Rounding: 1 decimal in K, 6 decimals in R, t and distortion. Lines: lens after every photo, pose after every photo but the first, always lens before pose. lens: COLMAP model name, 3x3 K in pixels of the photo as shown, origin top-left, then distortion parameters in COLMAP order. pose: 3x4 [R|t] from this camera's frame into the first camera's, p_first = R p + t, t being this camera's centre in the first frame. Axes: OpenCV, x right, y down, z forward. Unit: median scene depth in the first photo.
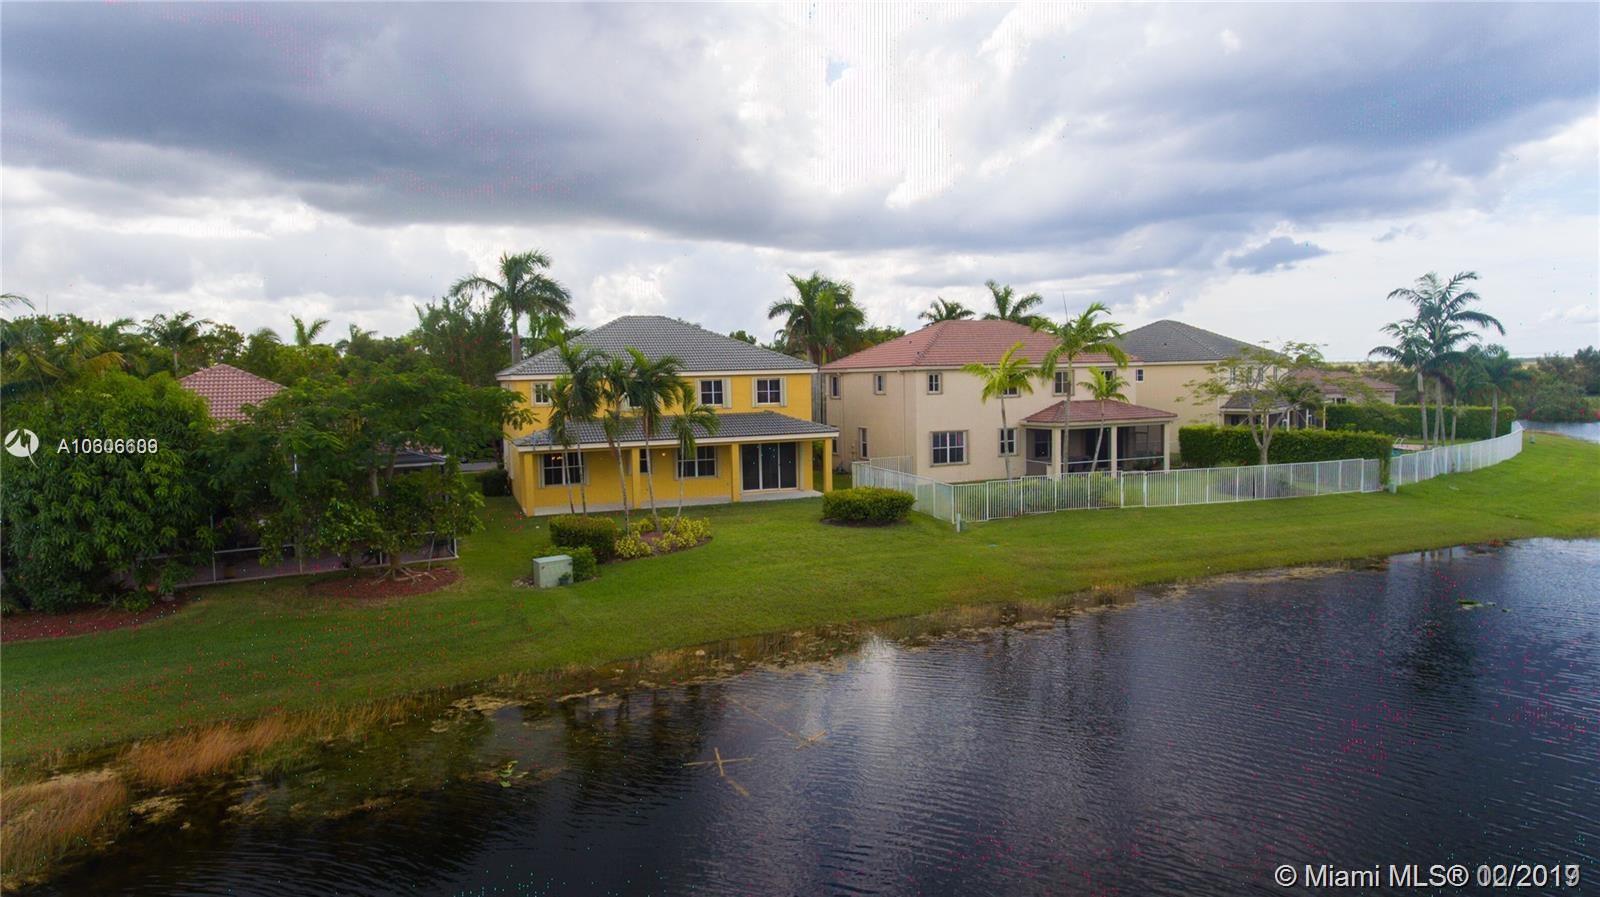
lens RADIAL K [[941.9, 0, 778.9], [0, 941.9, 447.0], [0, 0, 1]] dist [0.002108, -0.001664]
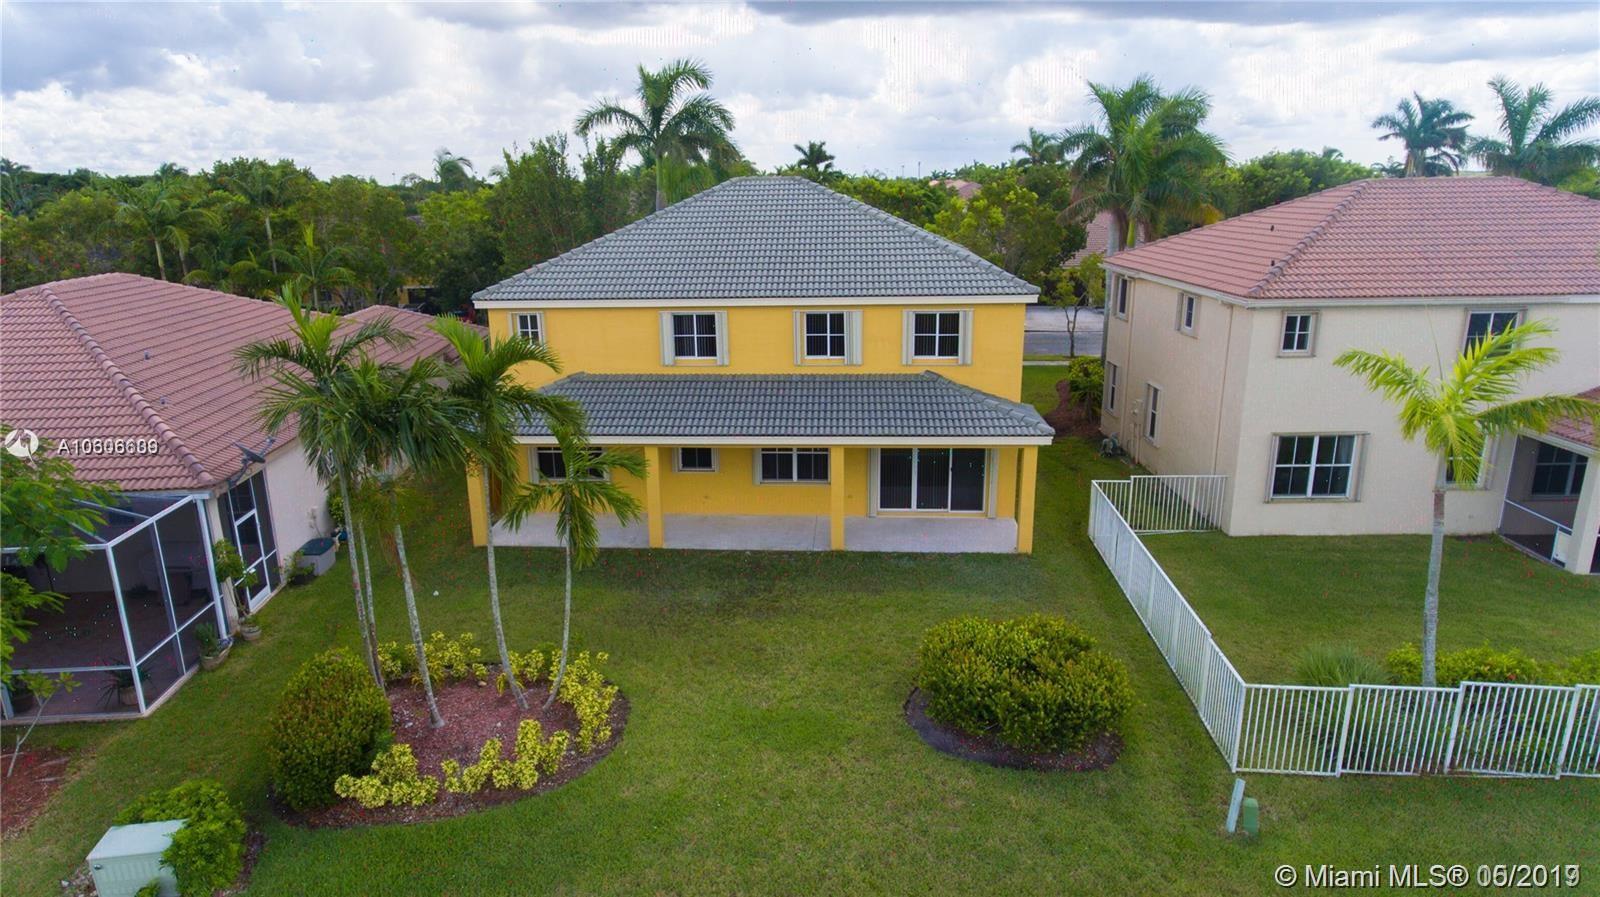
lens RADIAL K [[941.9, 0, 778.9], [0, 941.9, 447.0], [0, 0, 1]] dist [0.002108, -0.001664]
pose [[0.916112, 0.113753, -0.384446, 0.113803], [-0.033744, 0.977379, 0.208784, -0.100992], [0.399500, -0.178297, 0.899228, 0.458051]]
